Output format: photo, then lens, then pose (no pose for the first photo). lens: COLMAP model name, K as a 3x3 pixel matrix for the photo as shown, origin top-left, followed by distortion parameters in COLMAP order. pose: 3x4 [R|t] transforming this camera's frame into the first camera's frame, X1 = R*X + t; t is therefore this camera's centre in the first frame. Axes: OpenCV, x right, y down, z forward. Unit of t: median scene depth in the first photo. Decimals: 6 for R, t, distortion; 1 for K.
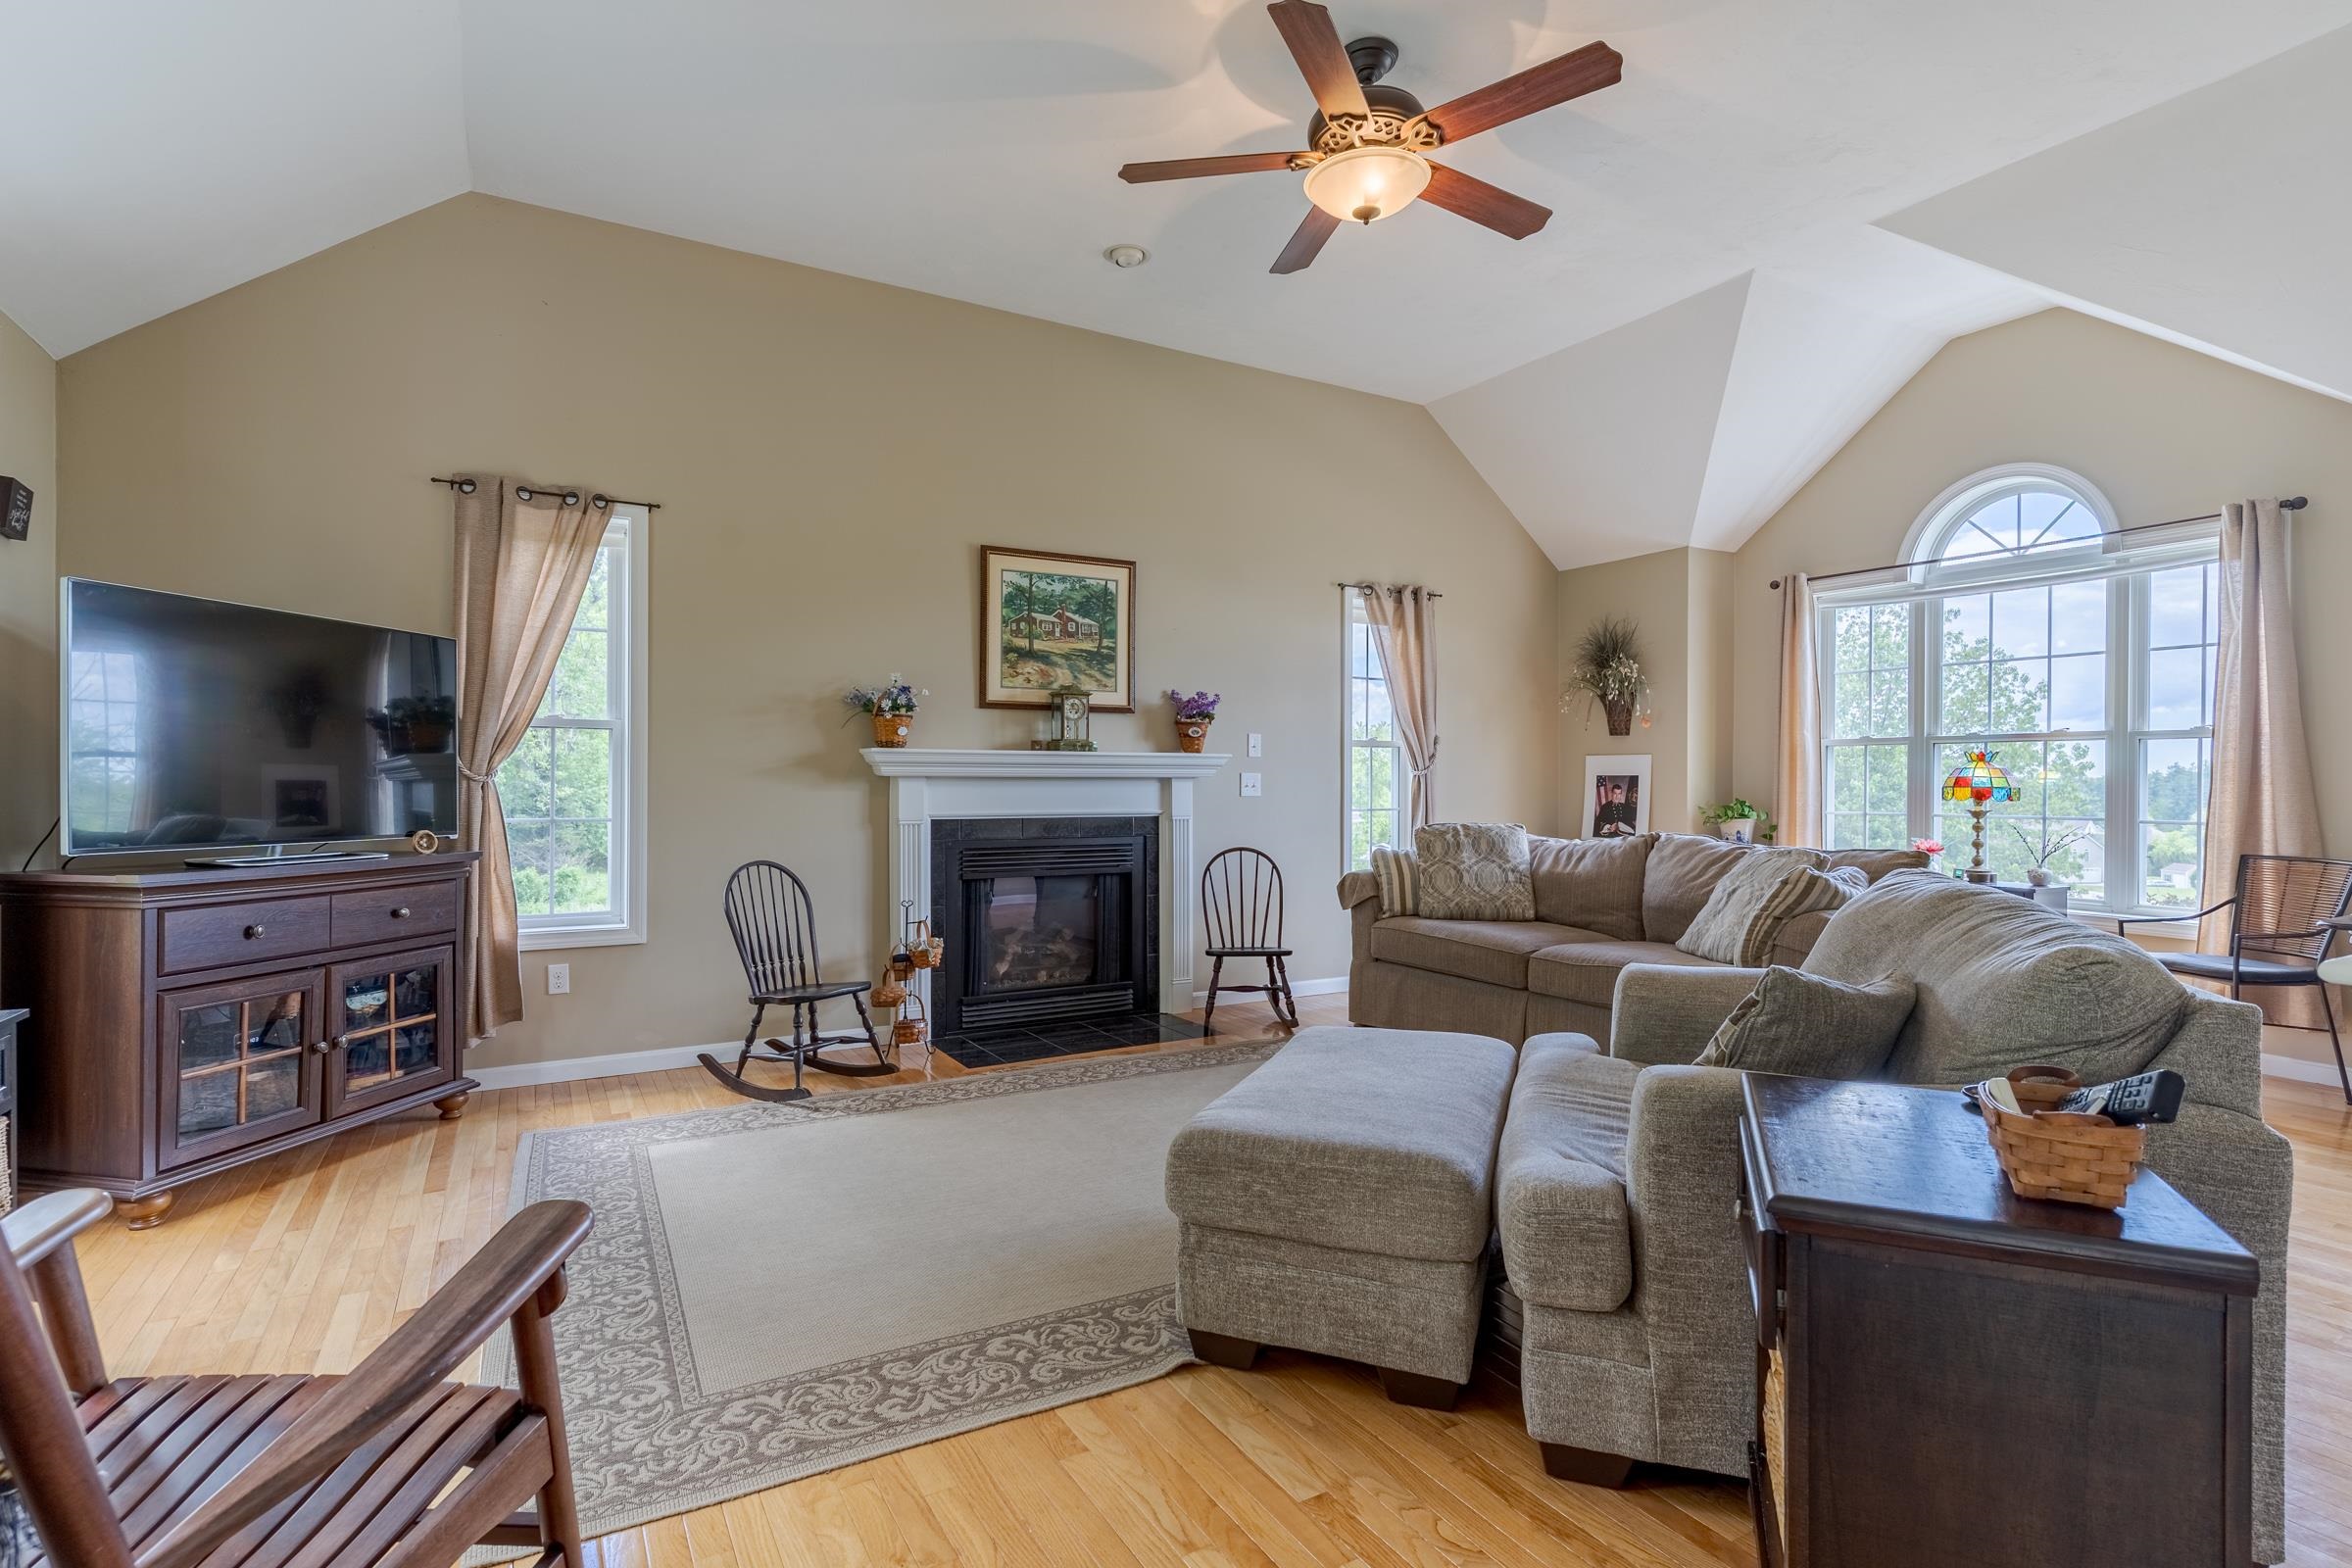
lens RADIAL K [[1121.1, 0, 1182.3], [0, 1121.1, 788.4], [0, 0, 1]] dist [0.000011, 0.000895]
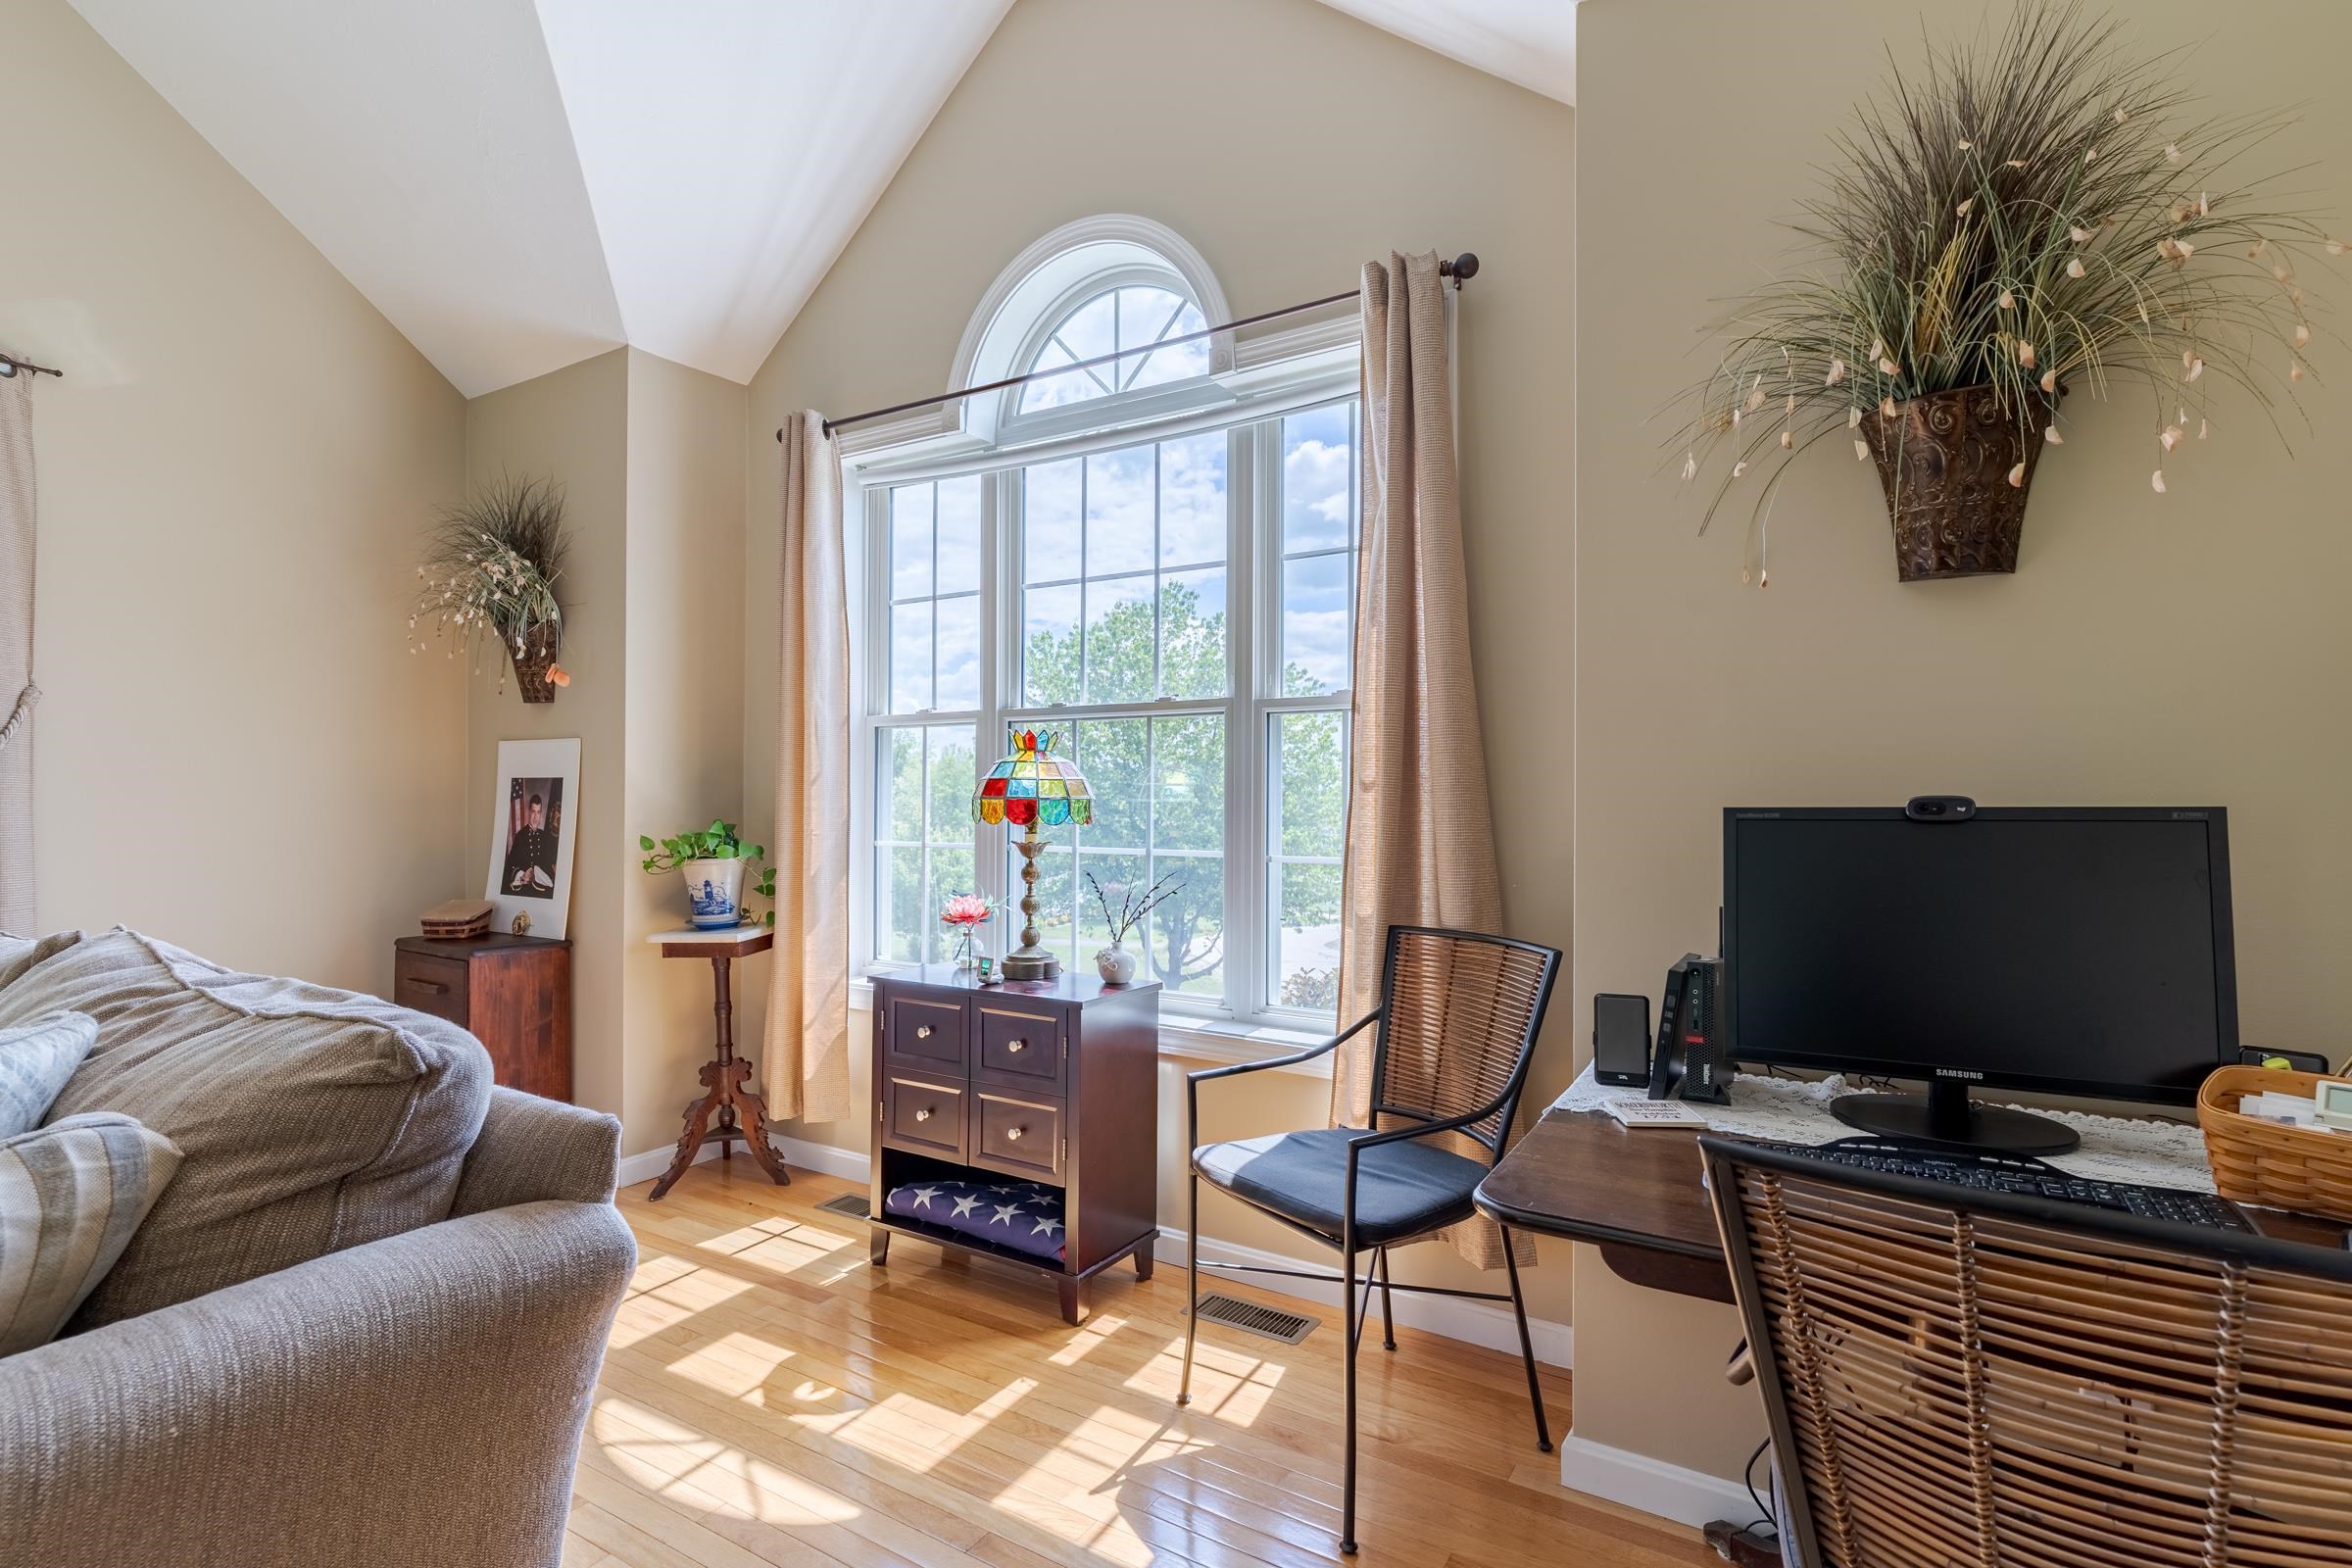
lens RADIAL K [[1121.1, 0, 1174.1], [0, 1121.1, 785.1], [0, 0, 1]] dist [0.000011, 0.000895]
pose [[0.877337, -0.000927, 0.479874, 0.519094], [0.005868, 0.999944, -0.008797, -0.002273], [-0.479839, 0.010533, 0.877293, 0.505119]]
